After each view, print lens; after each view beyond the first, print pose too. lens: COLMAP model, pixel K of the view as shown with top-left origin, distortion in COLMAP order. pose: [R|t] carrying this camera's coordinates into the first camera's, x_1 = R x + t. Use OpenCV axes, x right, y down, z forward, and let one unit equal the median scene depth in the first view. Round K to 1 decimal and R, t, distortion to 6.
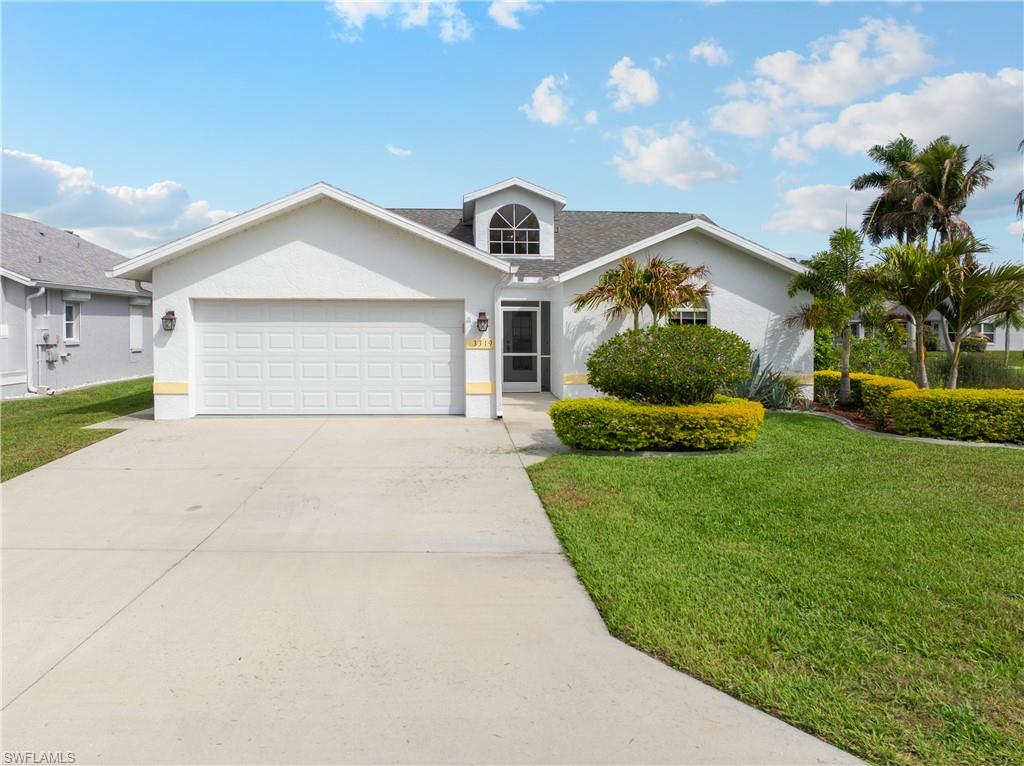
lens RADIAL K [[712.9, 0, 503.5], [0, 712.9, 379.0], [0, 0, 1]] dist [-0.026027, -0.003632]
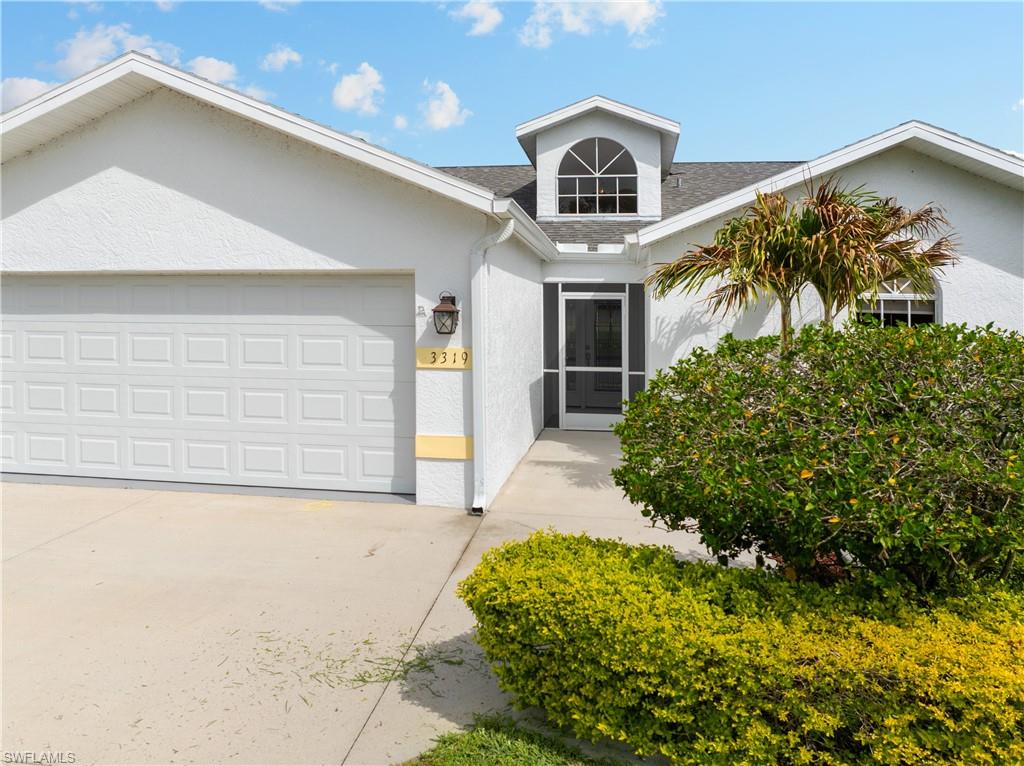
lens RADIAL K [[705.3, 0, 475.3], [0, 705.3, 325.6], [0, 0, 1]] dist [-0.031252, -0.000105]
pose [[0.963183, 0.009400, -0.268682, 0.113983], [-0.027739, 0.997529, -0.064541, -0.038815], [0.267412, 0.069618, 0.961064, 0.493931]]
